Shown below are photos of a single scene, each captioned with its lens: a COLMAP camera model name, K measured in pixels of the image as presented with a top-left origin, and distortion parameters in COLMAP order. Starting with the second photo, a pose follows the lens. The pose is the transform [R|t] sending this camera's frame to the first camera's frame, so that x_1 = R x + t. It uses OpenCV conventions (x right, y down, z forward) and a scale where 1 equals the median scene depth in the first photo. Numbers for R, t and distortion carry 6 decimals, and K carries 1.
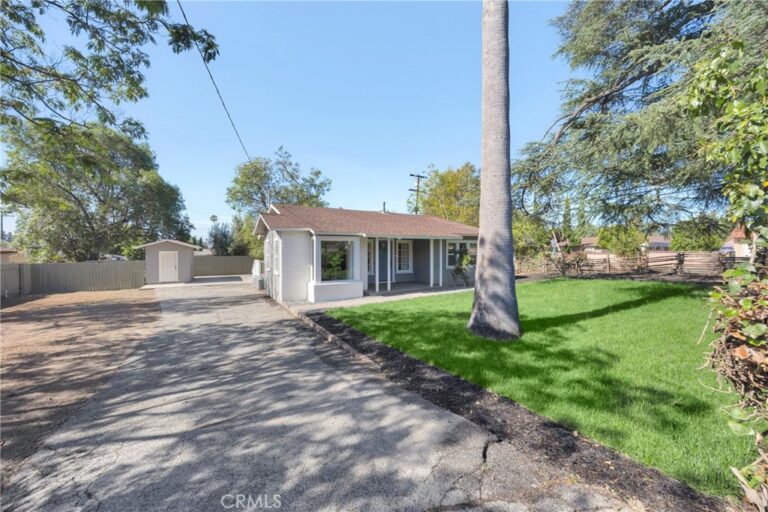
lens RADIAL K [[320.8, 0, 395.6], [0, 320.8, 240.1], [0, 0, 1]] dist [0.001186, 0.000035]
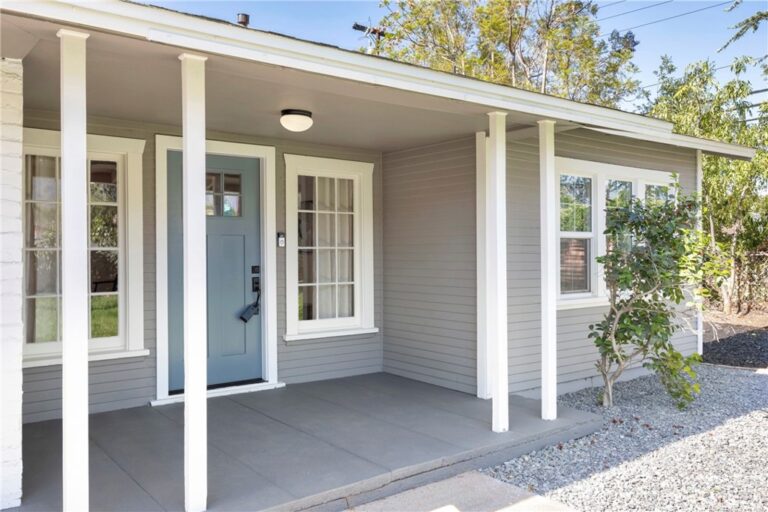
lens RADIAL K [[676.1, 0, 384.5], [0, 676.1, 250.6], [0, 0, 1]] dist [0.001468, -0.000893]
pose [[0.995730, -0.007531, 0.092005, 0.012362], [0.006246, 0.999879, 0.014244, 0.026663], [-0.092101, -0.013608, 0.995657, 0.334938]]
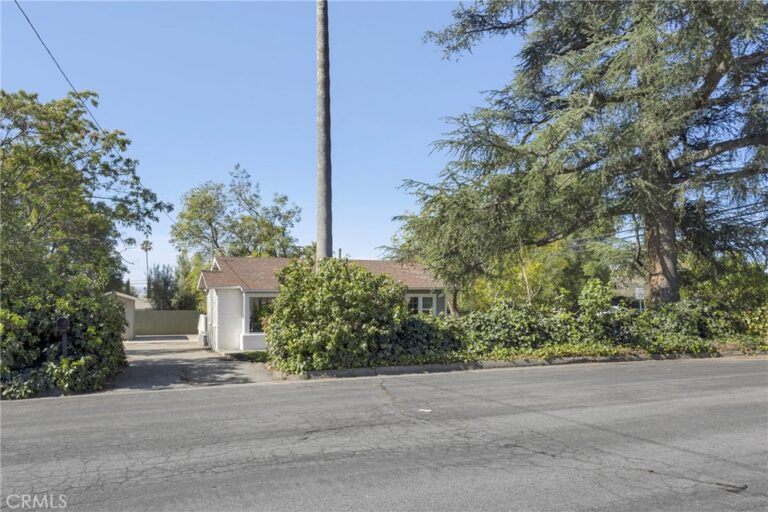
lens RADIAL K [[742.9, 0, 383.0], [0, 742.9, 256.4], [0, 0, 1]] dist [-0.019397, 0.000000]
pose [[0.980931, -0.010413, -0.194079, 0.321085], [0.005373, 0.999635, -0.026478, -0.029914], [0.194284, 0.024930, 0.980629, -0.648898]]
